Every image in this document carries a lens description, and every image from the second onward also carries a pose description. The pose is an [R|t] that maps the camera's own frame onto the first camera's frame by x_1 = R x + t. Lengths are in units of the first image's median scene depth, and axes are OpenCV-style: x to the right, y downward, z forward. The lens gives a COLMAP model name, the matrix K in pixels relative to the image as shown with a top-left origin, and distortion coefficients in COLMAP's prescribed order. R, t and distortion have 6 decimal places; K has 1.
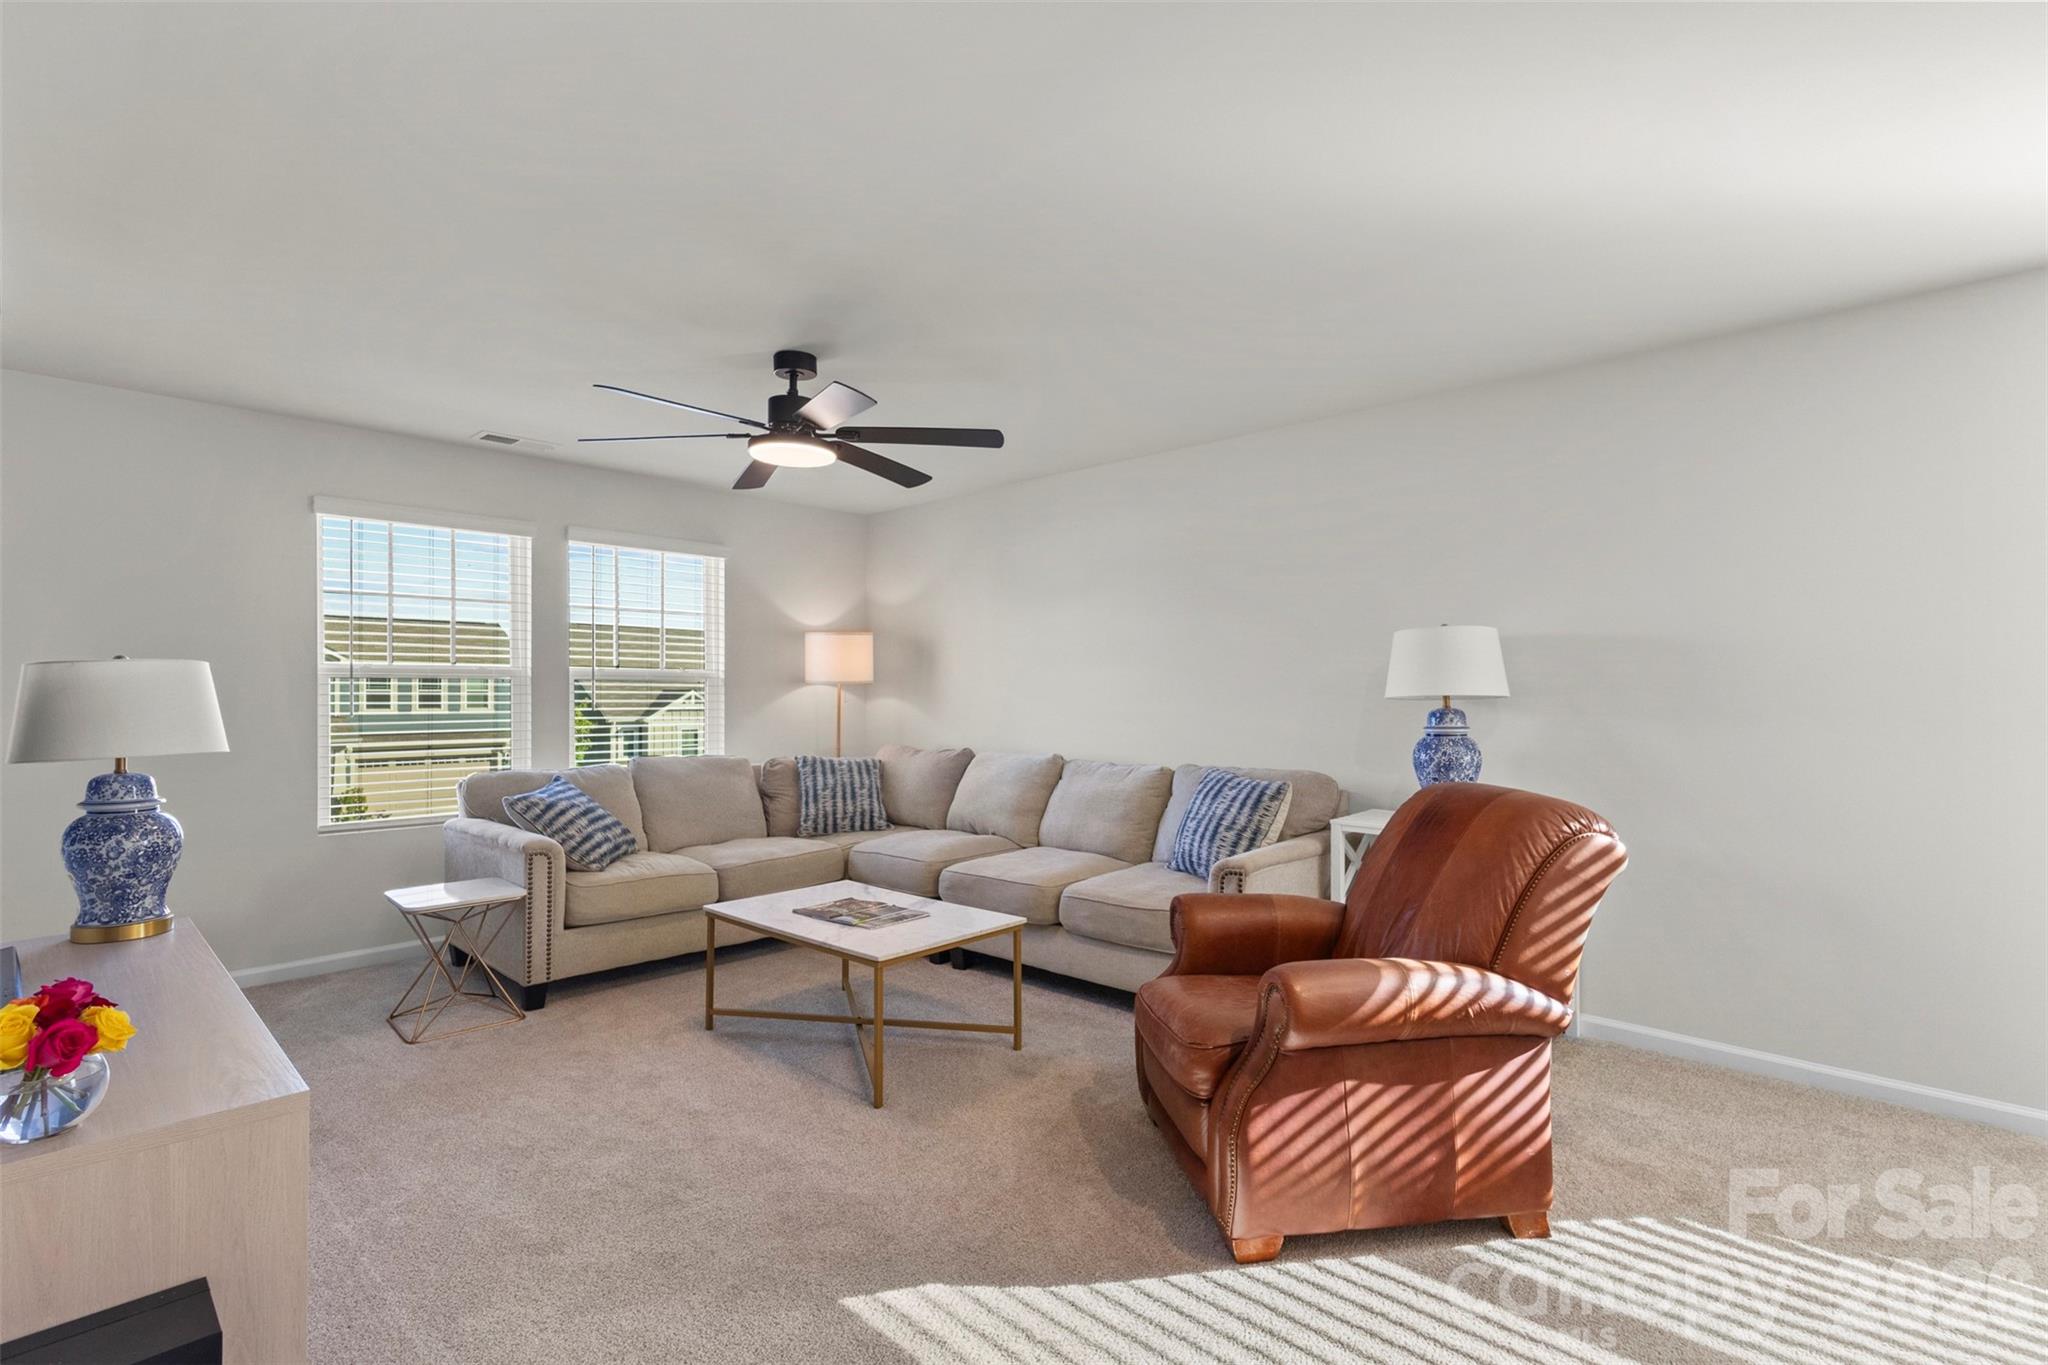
lens RADIAL K [[944.4, 0, 1018.5], [0, 944.4, 690.4], [0, 0, 1]] dist [0.002958, 0.000869]
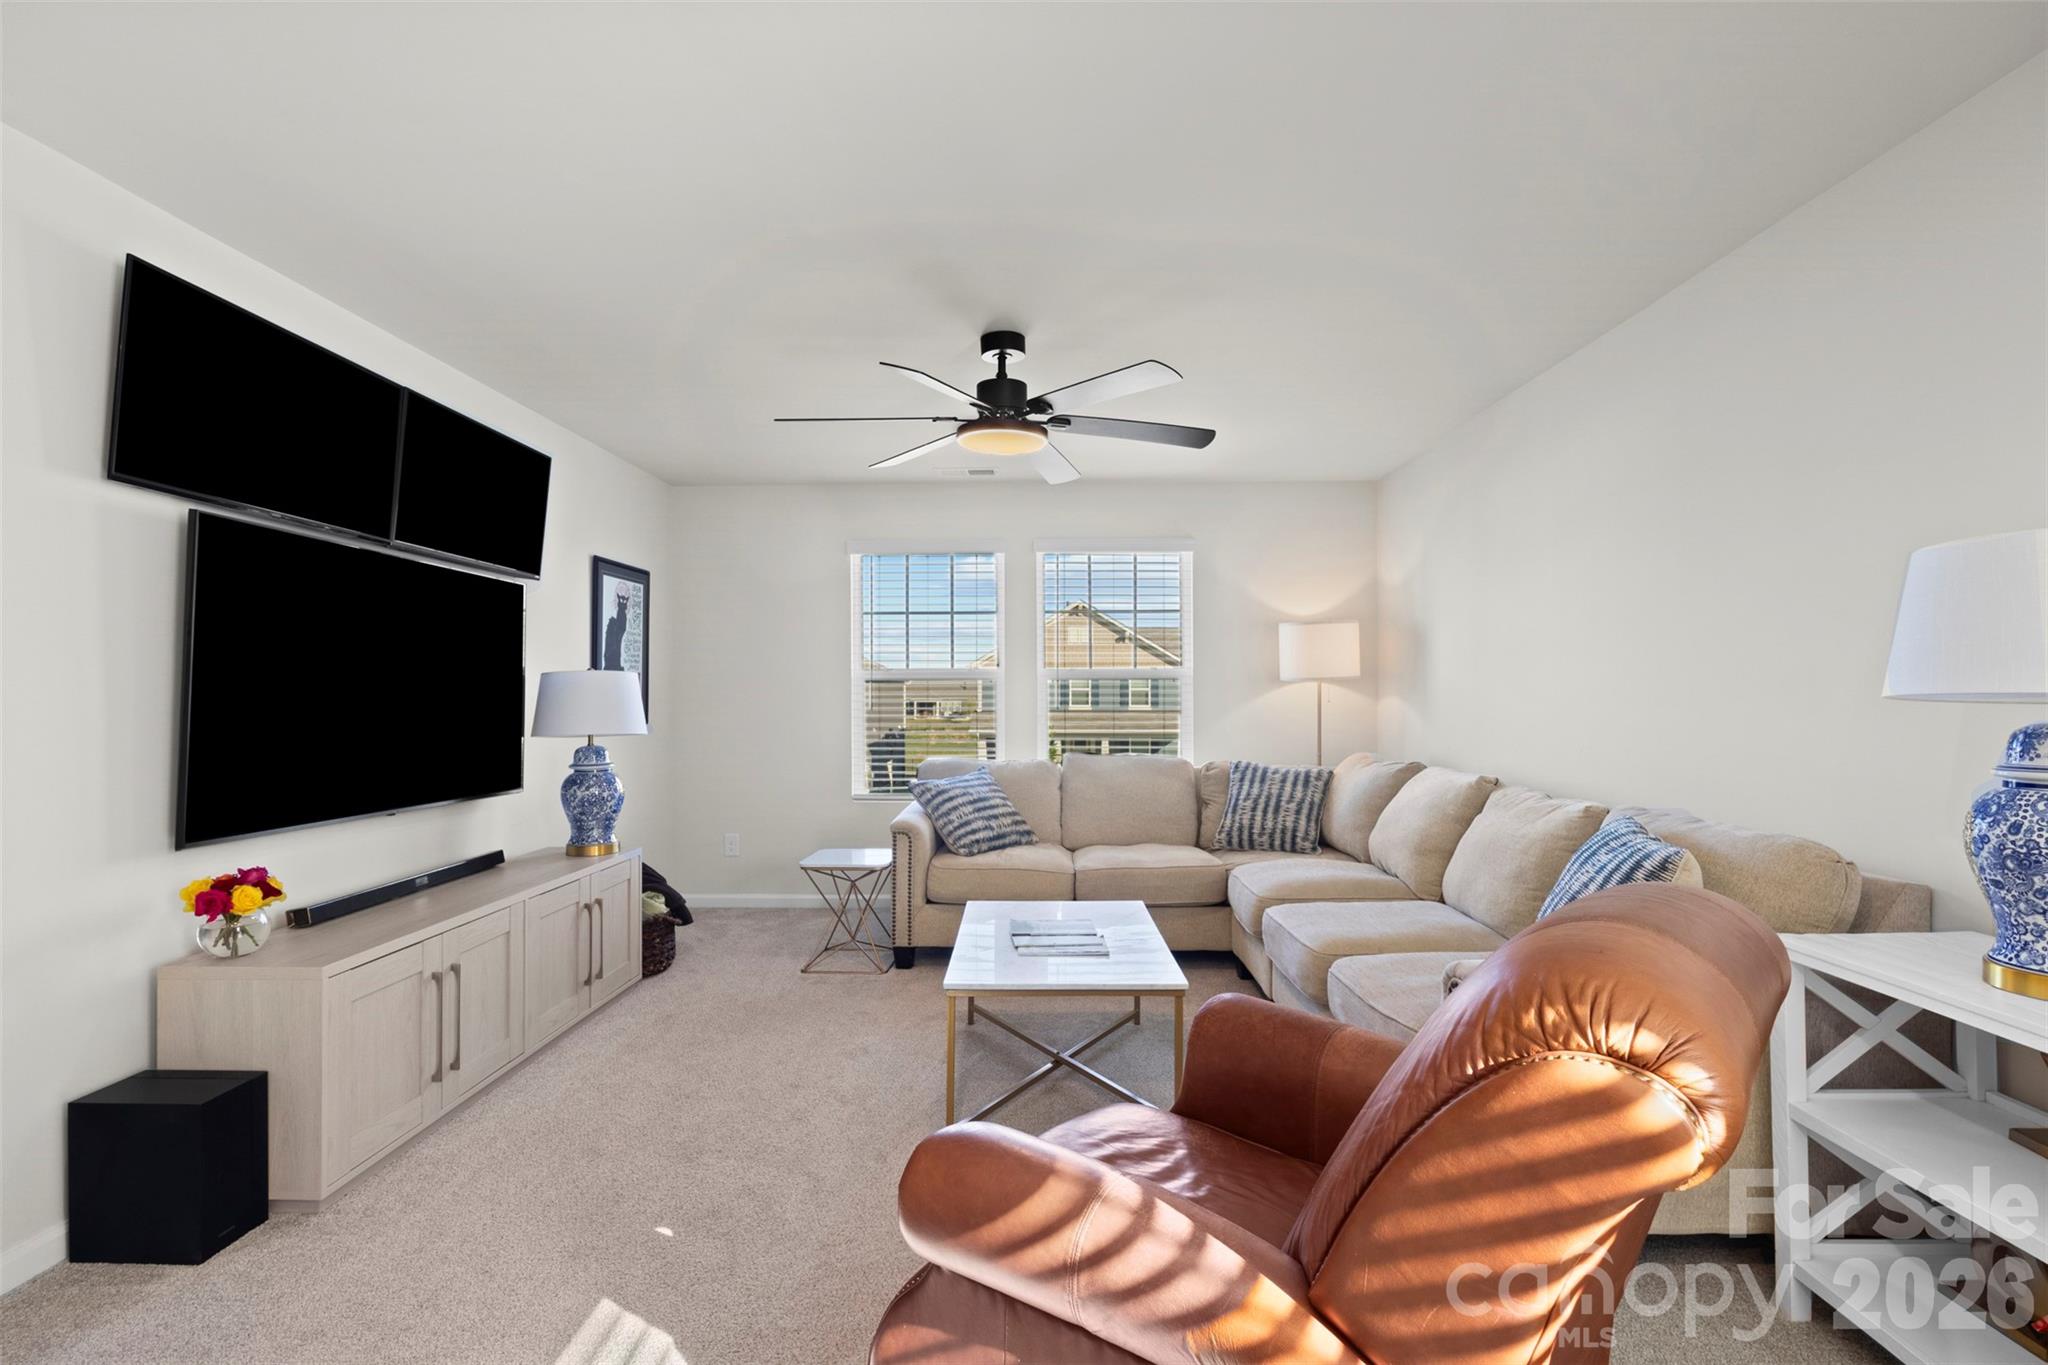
lens RADIAL K [[953.3, 0, 1030.4], [0, 953.3, 698.1], [0, 0, 1]] dist [-0.004580, 0.000138]
pose [[0.684659, 0.006248, -0.728837, 0.371201], [0.001811, 0.999946, 0.010273, -0.000566], [0.728861, -0.008353, 0.684610, 0.283815]]
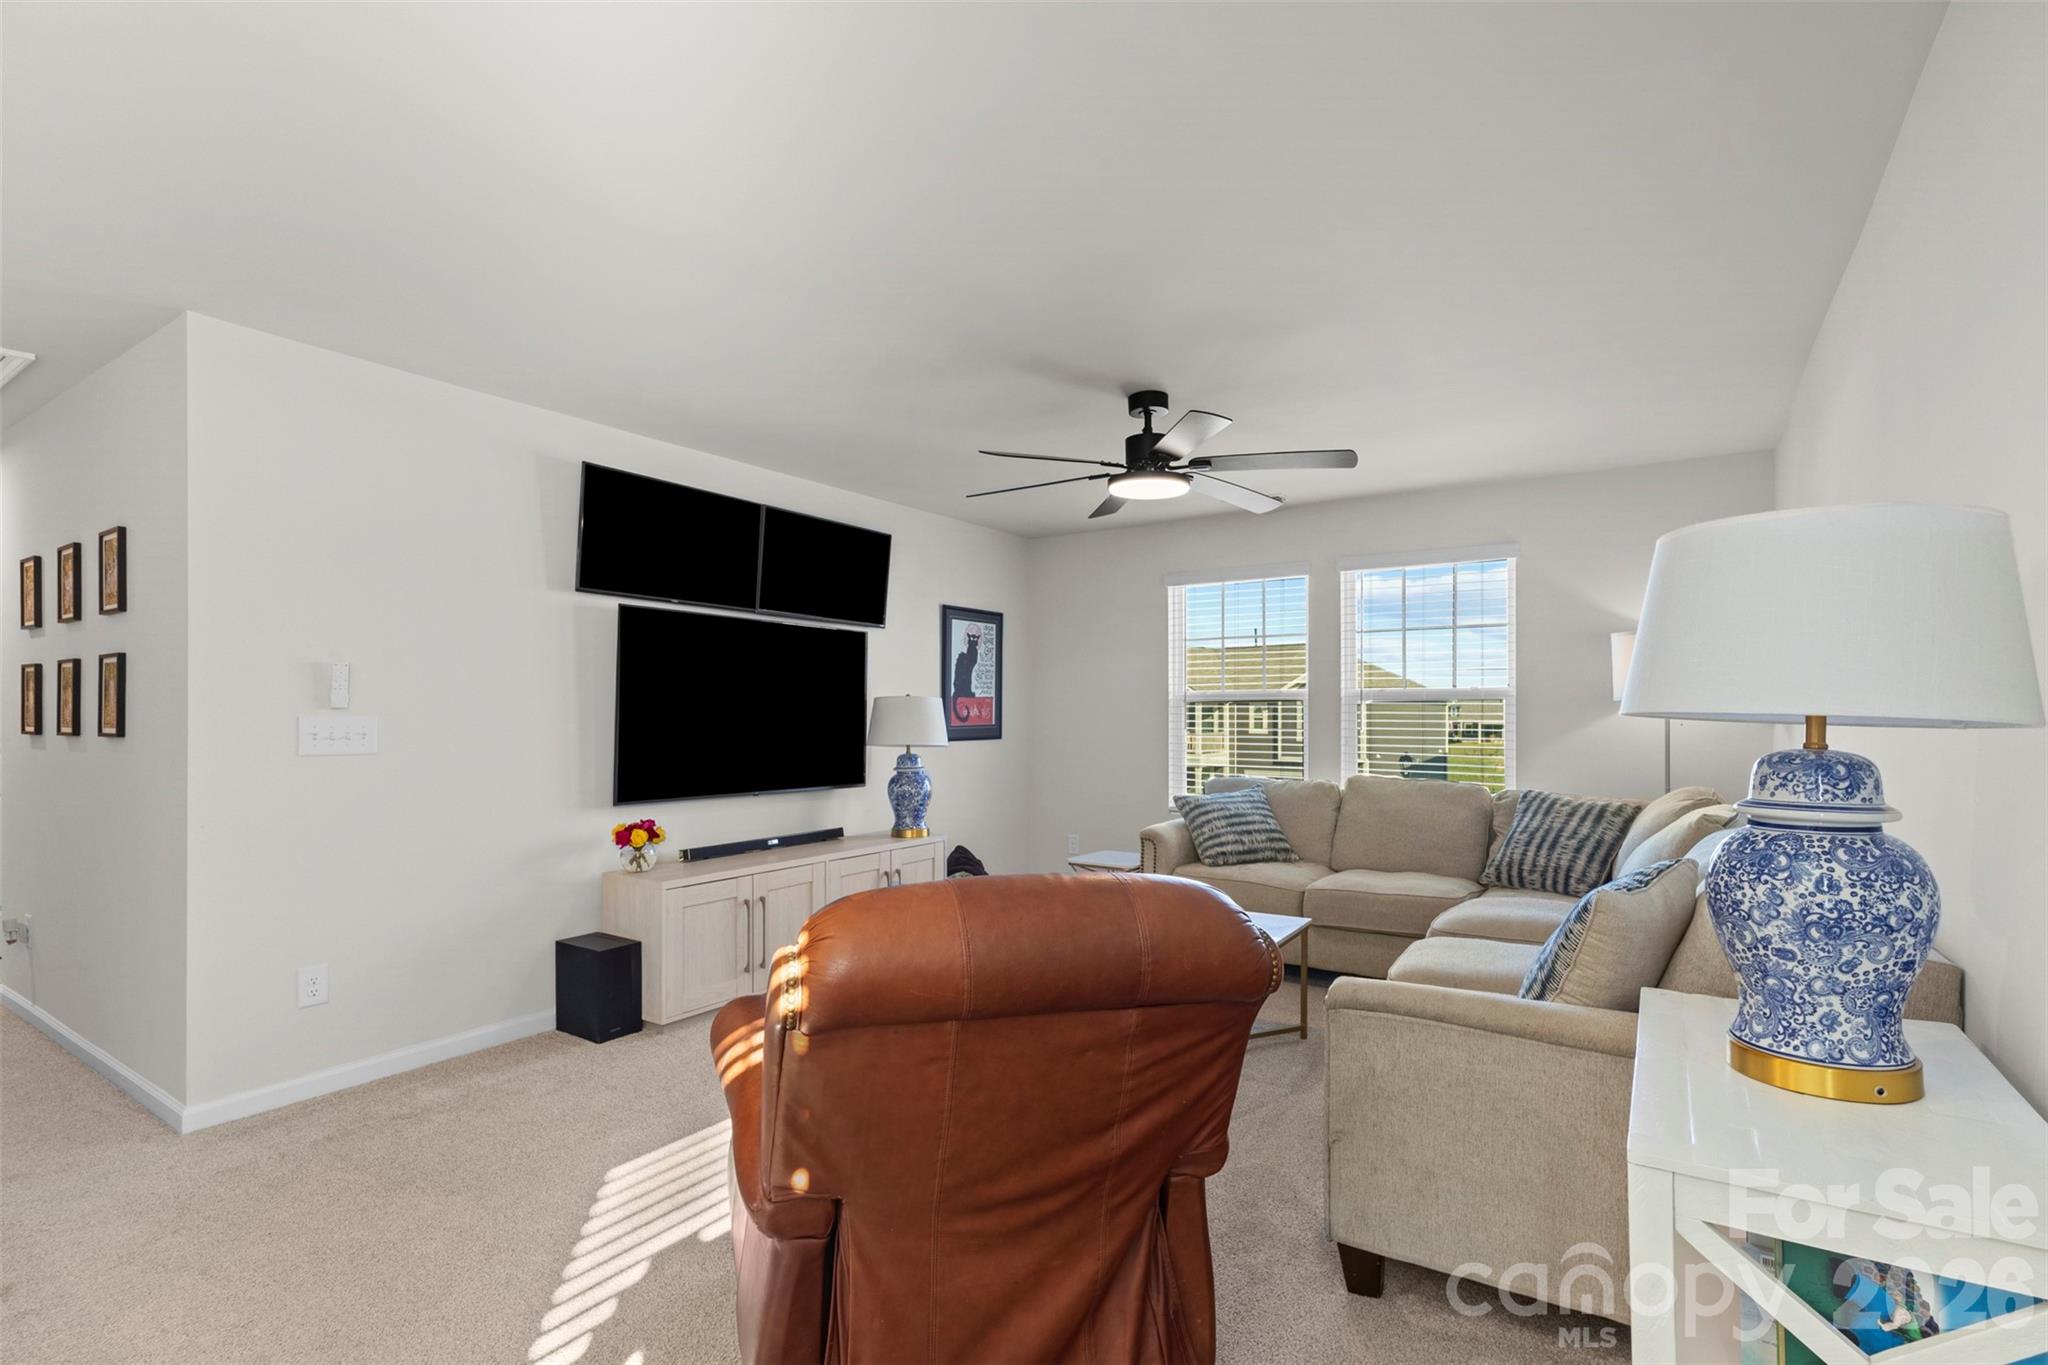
lens RADIAL K [[949.8, 0, 1021.3], [0, 949.8, 719.0], [0, 0, 1]] dist [-0.031112, 0.000315]
pose [[0.179369, 0.009839, -0.983733, 0.607458], [0.001956, 0.999944, 0.010358, -0.001545], [0.983780, -0.003782, 0.179339, 0.521319]]
